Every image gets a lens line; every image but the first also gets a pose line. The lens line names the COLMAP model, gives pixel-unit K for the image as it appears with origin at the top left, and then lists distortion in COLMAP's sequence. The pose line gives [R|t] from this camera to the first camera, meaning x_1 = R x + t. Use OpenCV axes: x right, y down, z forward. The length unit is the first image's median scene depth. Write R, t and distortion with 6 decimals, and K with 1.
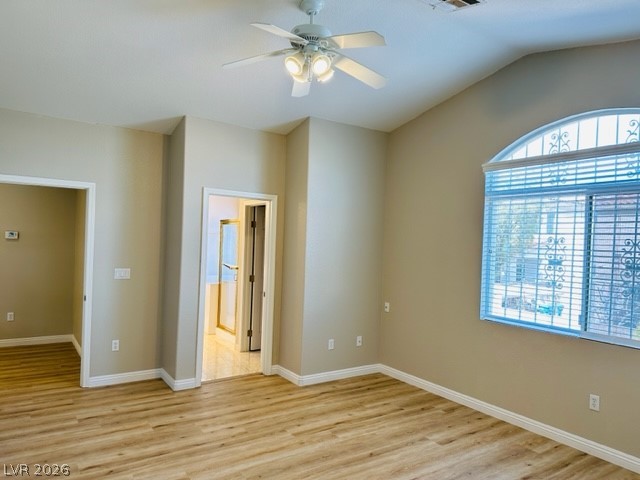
lens RADIAL K [[445.5, 0, 322.3], [0, 445.5, 238.2], [0, 0, 1]] dist [0.045277, -0.028541]
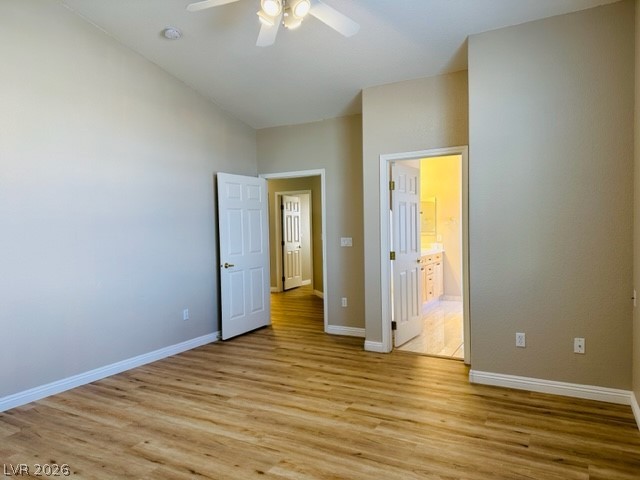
lens RADIAL K [[445.5, 0, 321.5], [0, 445.5, 240.6], [0, 0, 1]] dist [0.045277, -0.028541]
pose [[0.471360, -0.009852, -0.881886, 0.686815], [0.038257, 0.999225, 0.009285, 0.077855], [0.881111, -0.038115, 0.471371, 0.502368]]
